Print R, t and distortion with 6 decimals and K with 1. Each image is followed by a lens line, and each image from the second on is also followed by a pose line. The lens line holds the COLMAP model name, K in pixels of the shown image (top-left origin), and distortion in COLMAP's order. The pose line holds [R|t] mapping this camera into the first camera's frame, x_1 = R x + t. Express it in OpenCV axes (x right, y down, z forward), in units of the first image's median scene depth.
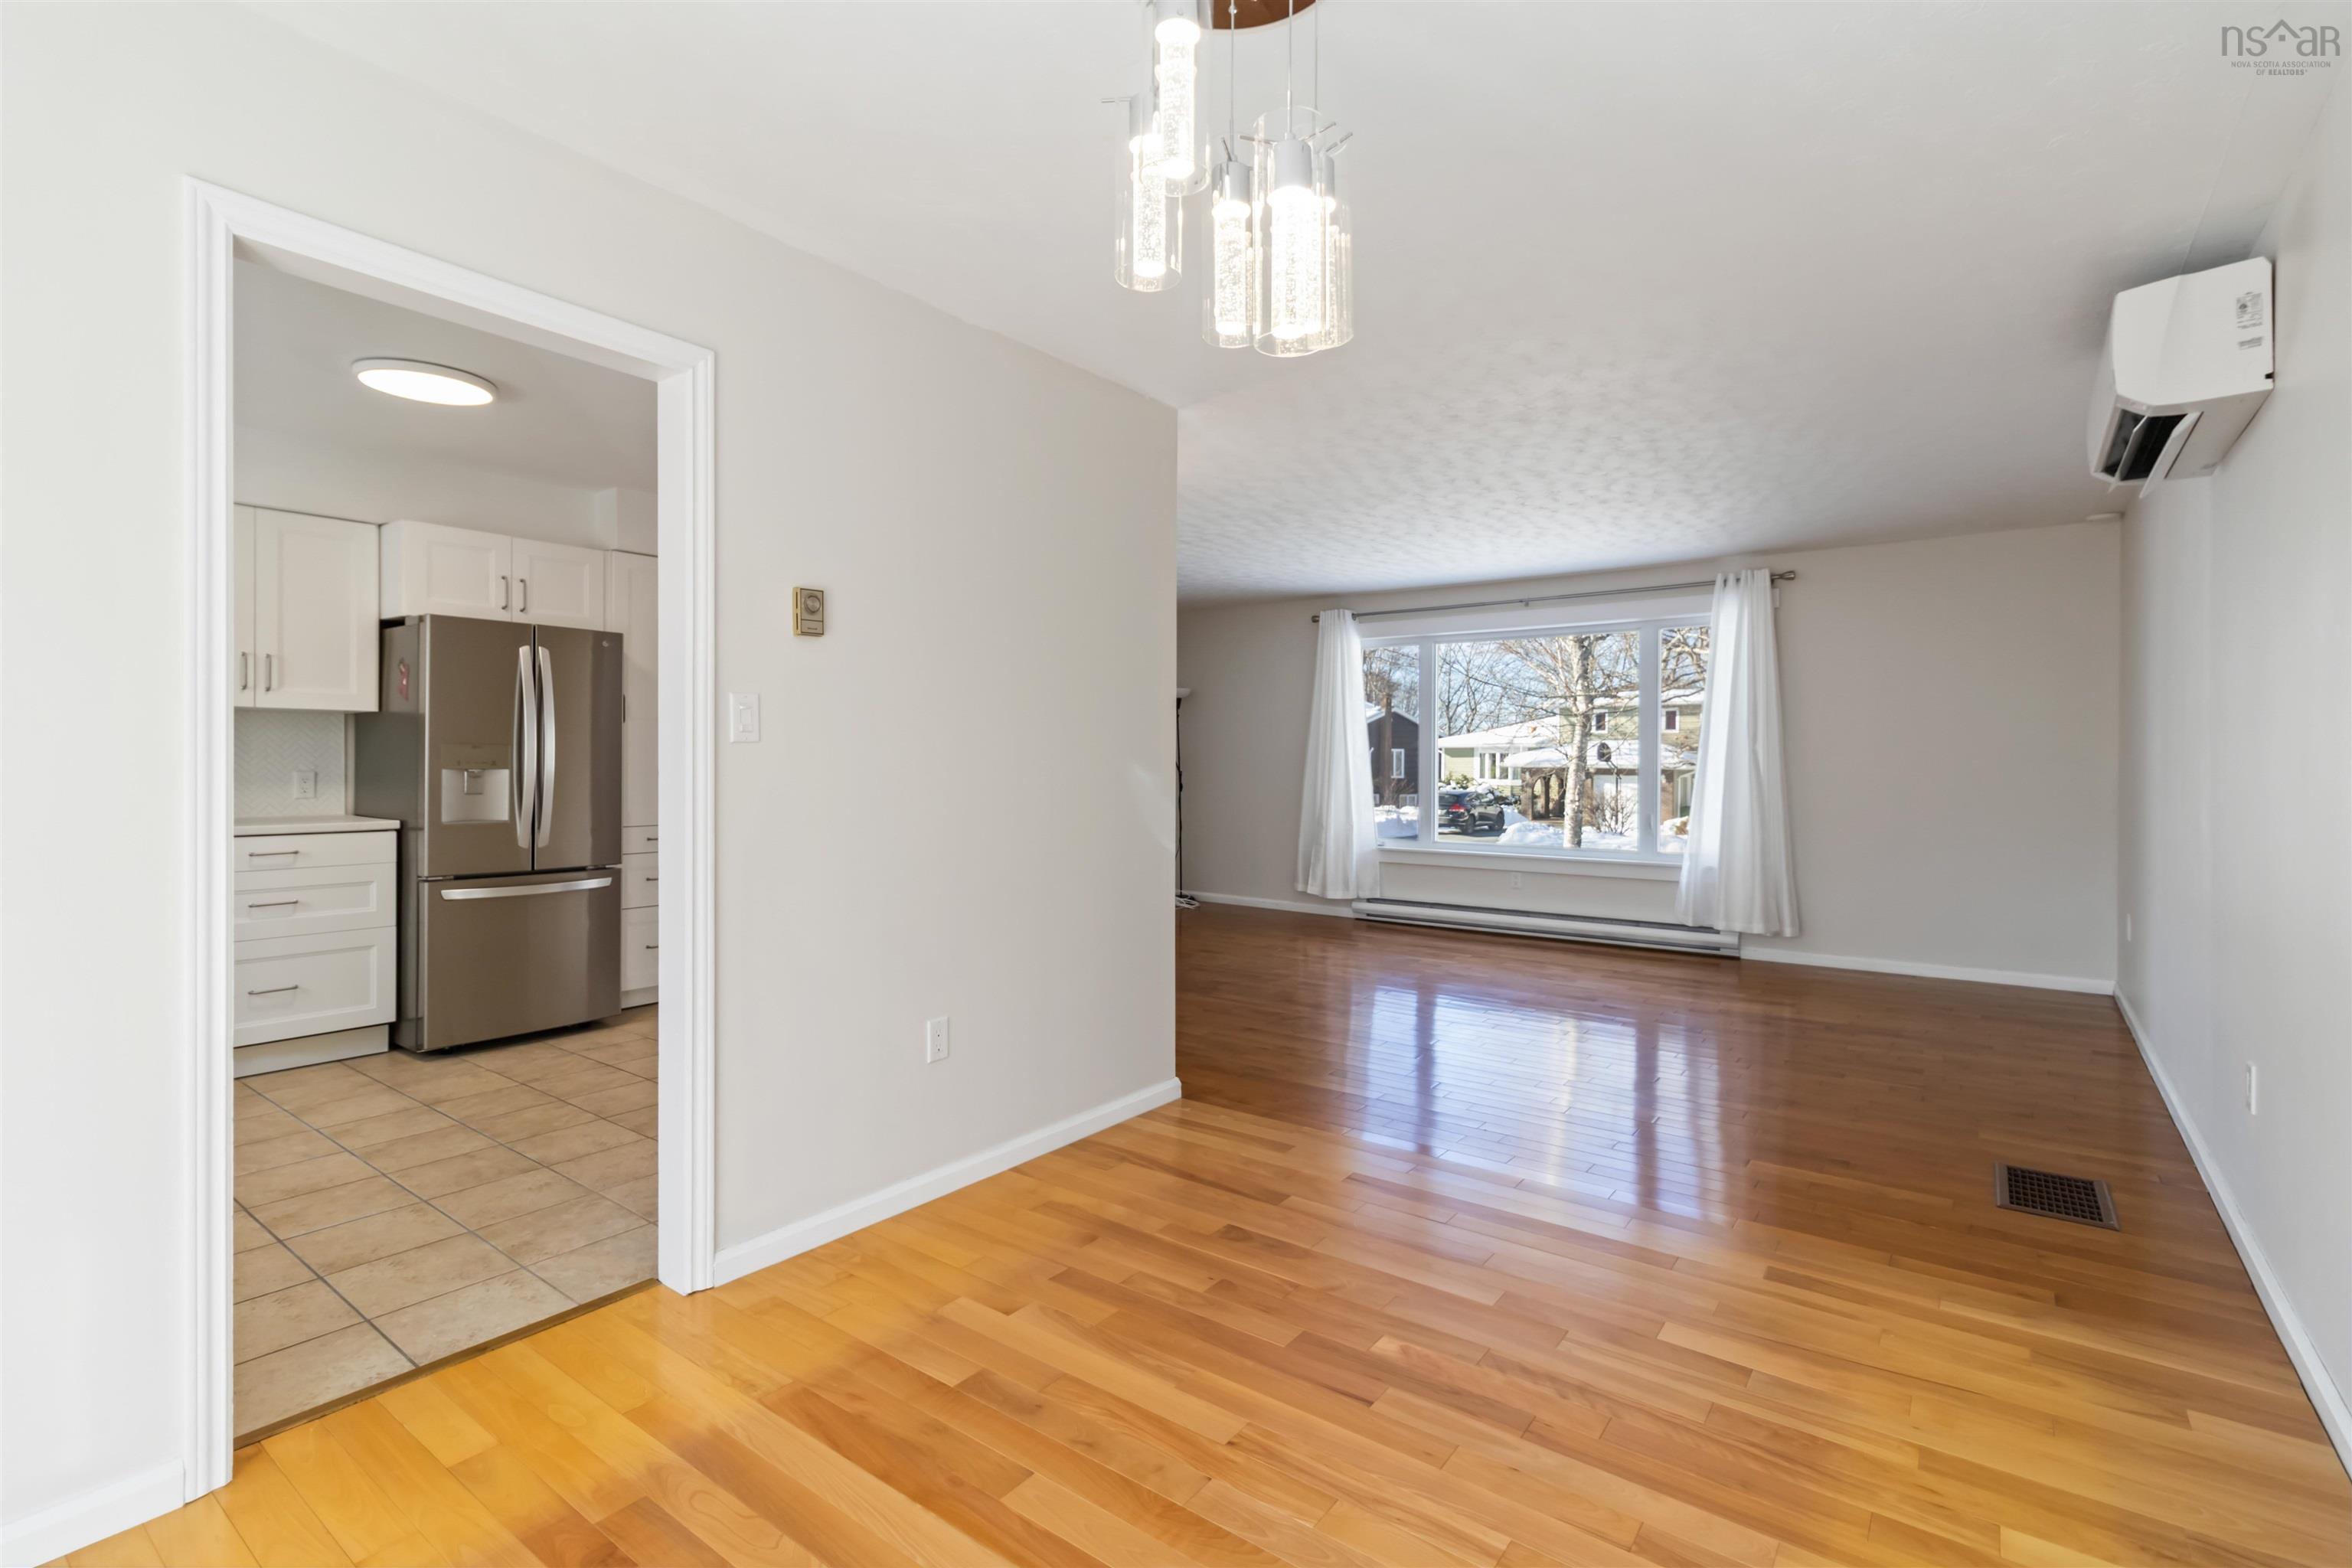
lens RADIAL K [[1083.3, 0, 1186.1], [0, 1083.3, 764.6], [0, 0, 1]] dist [0.001146, 0.001435]
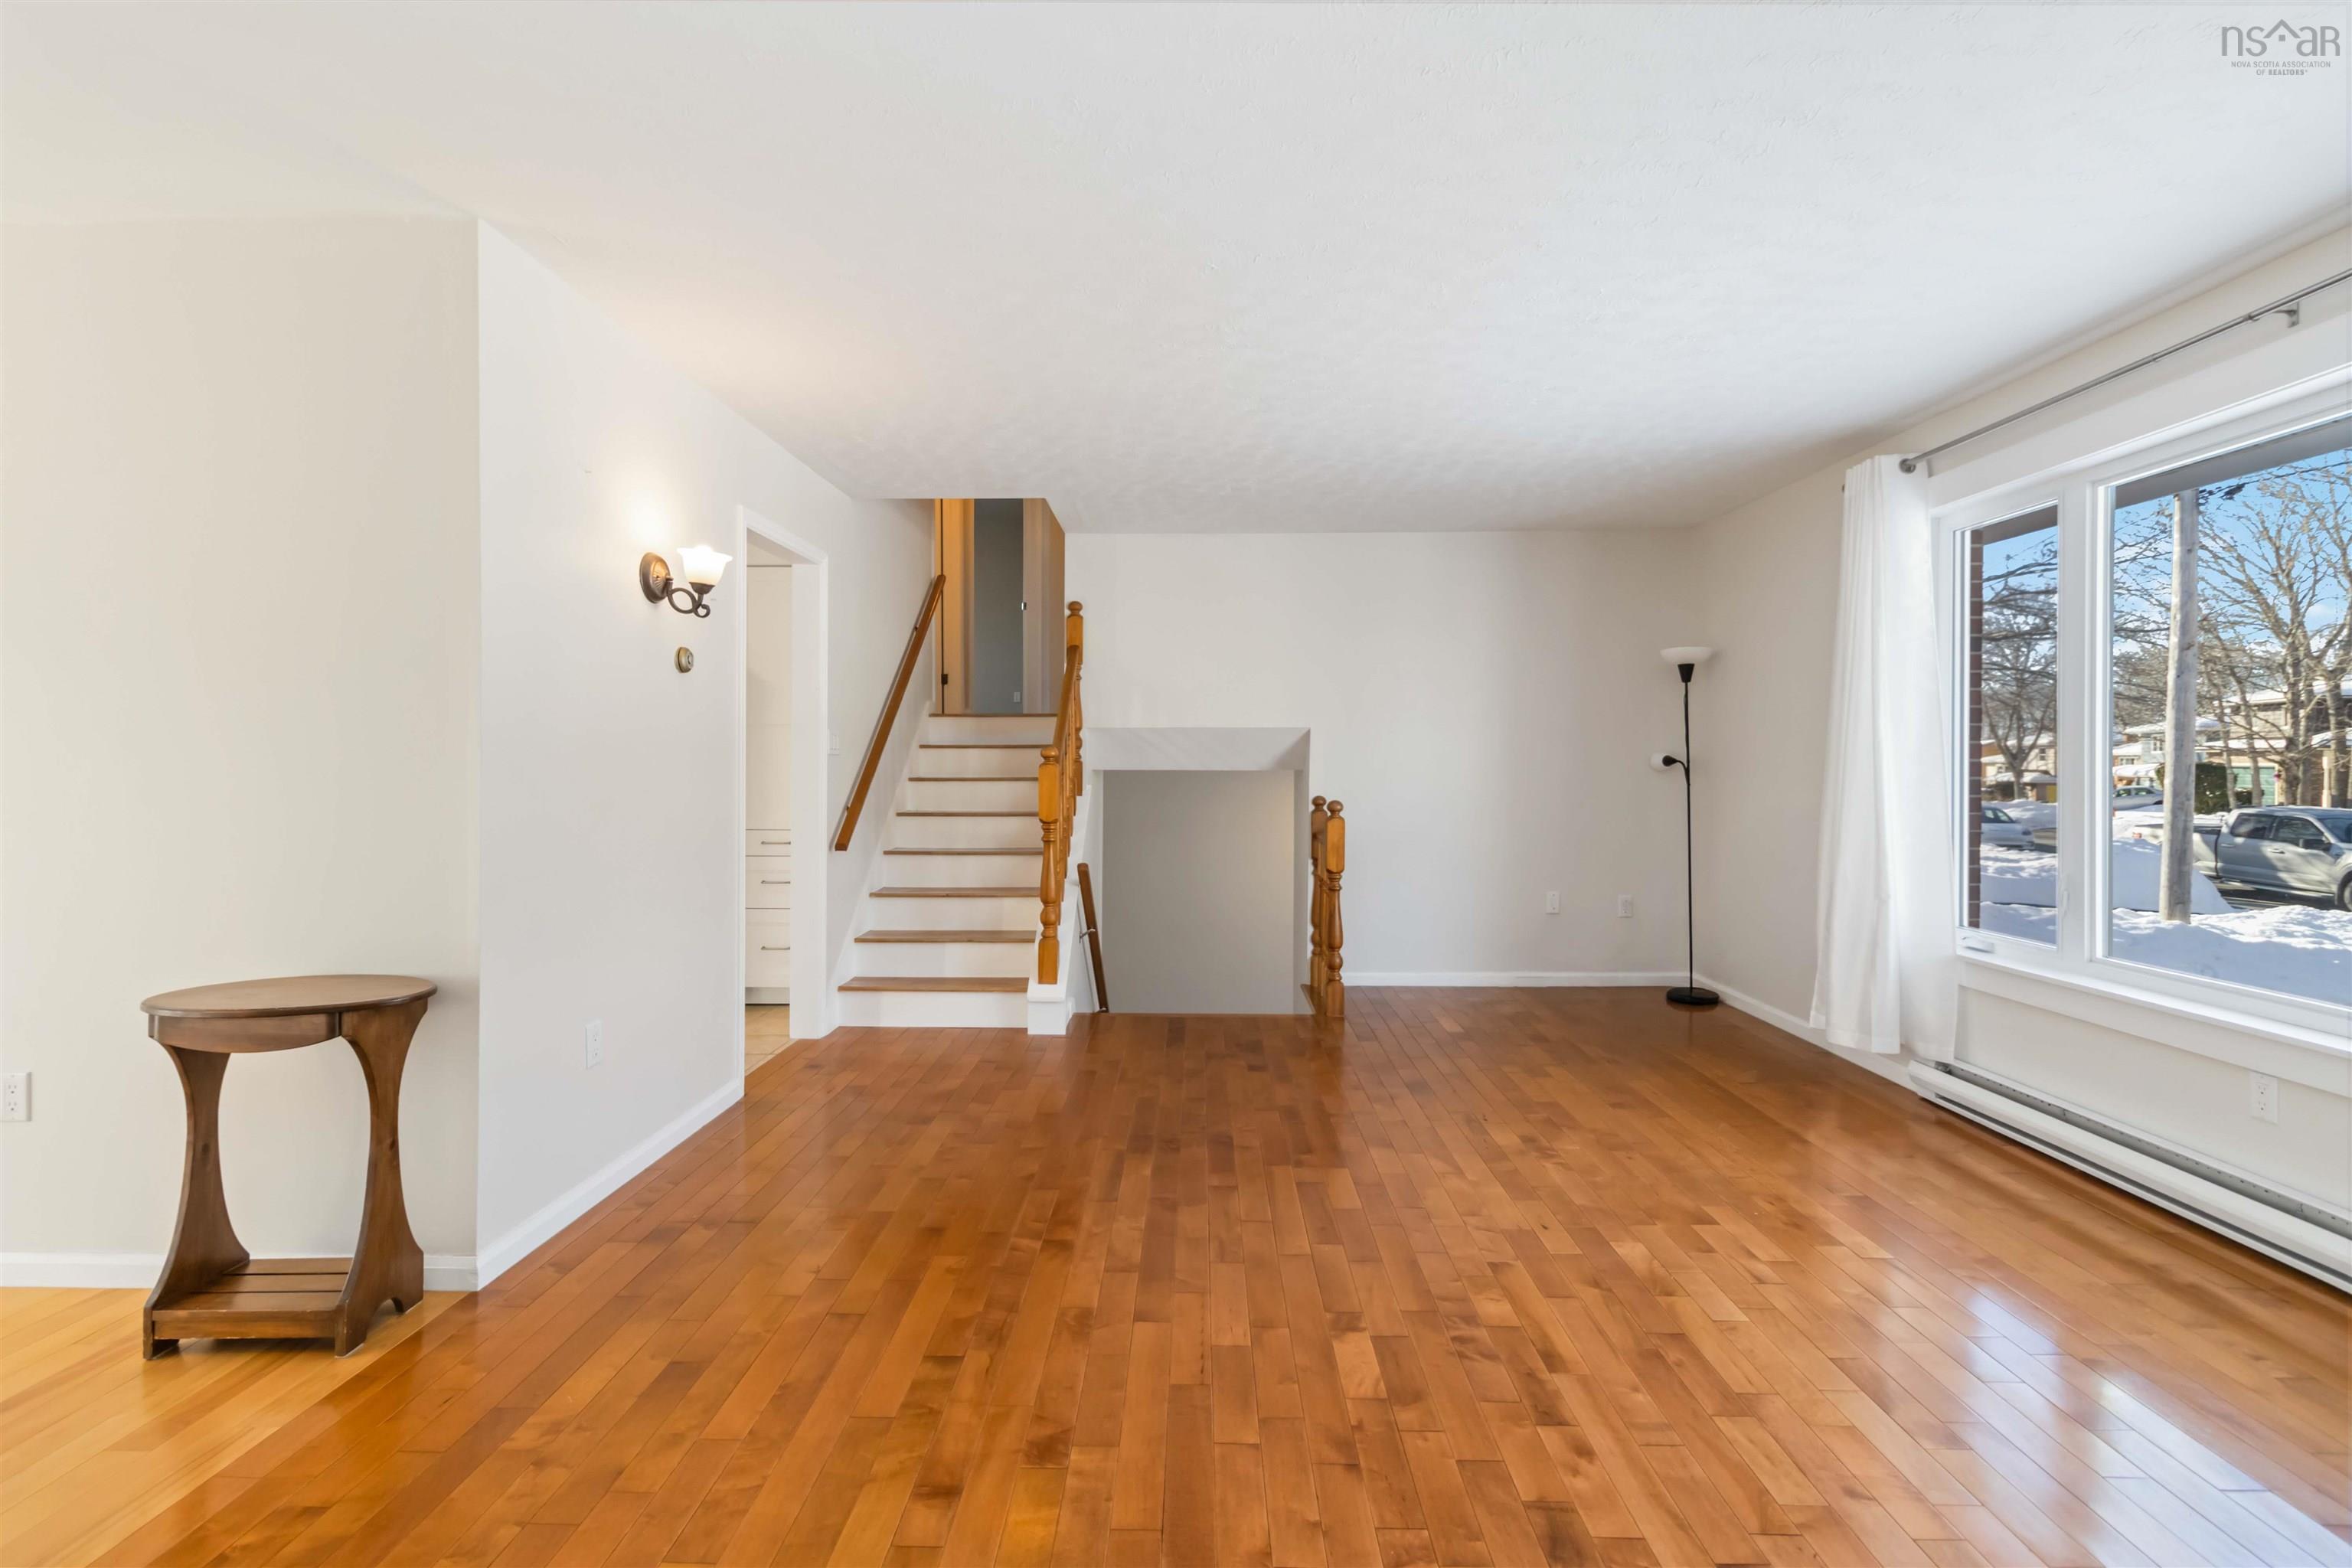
lens RADIAL K [[1083.3, 0, 1176.8], [0, 1083.3, 771.4], [0, 0, 1]] dist [0.001146, 0.001435]
pose [[0.582788, 0.002572, -0.812620, 0.456997], [-0.003338, 0.999994, 0.000771, -0.000546], [0.812617, 0.002263, 0.582793, 0.585278]]
